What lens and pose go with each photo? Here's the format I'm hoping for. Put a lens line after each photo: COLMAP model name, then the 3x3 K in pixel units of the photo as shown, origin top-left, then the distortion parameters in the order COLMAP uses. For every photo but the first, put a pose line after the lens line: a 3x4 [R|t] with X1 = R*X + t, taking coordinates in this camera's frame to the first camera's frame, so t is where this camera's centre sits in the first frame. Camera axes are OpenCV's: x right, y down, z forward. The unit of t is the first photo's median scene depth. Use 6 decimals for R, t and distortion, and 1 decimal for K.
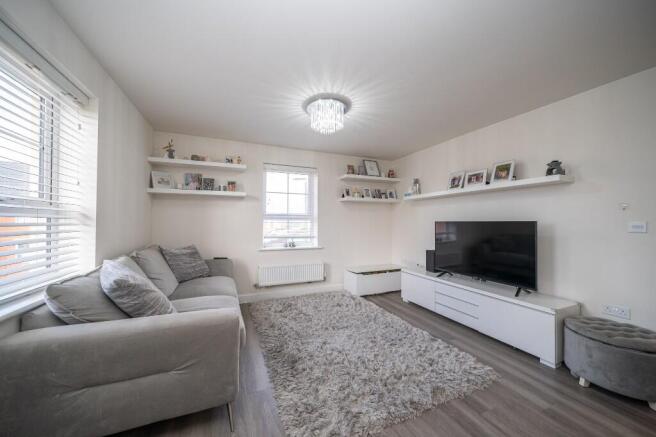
lens RADIAL K [[234.6, 0, 328.6], [0, 234.6, 220.7], [0, 0, 1]] dist [-0.000952, -0.000009]
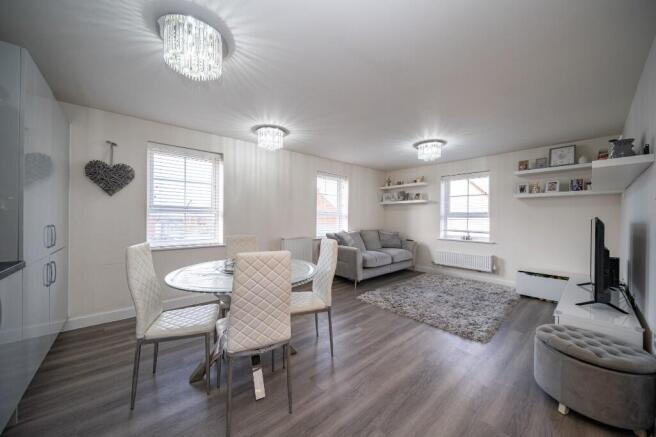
lens RADIAL K [[236.6, 0, 325.9], [0, 236.6, 219.8], [0, 0, 1]] dist [0.001518, 0.000060]
pose [[0.313813, 0.005625, -0.949468, 0.788622], [-0.001544, 0.999984, 0.005414, 0.003540], [0.949483, -0.000233, 0.313817, -0.087729]]
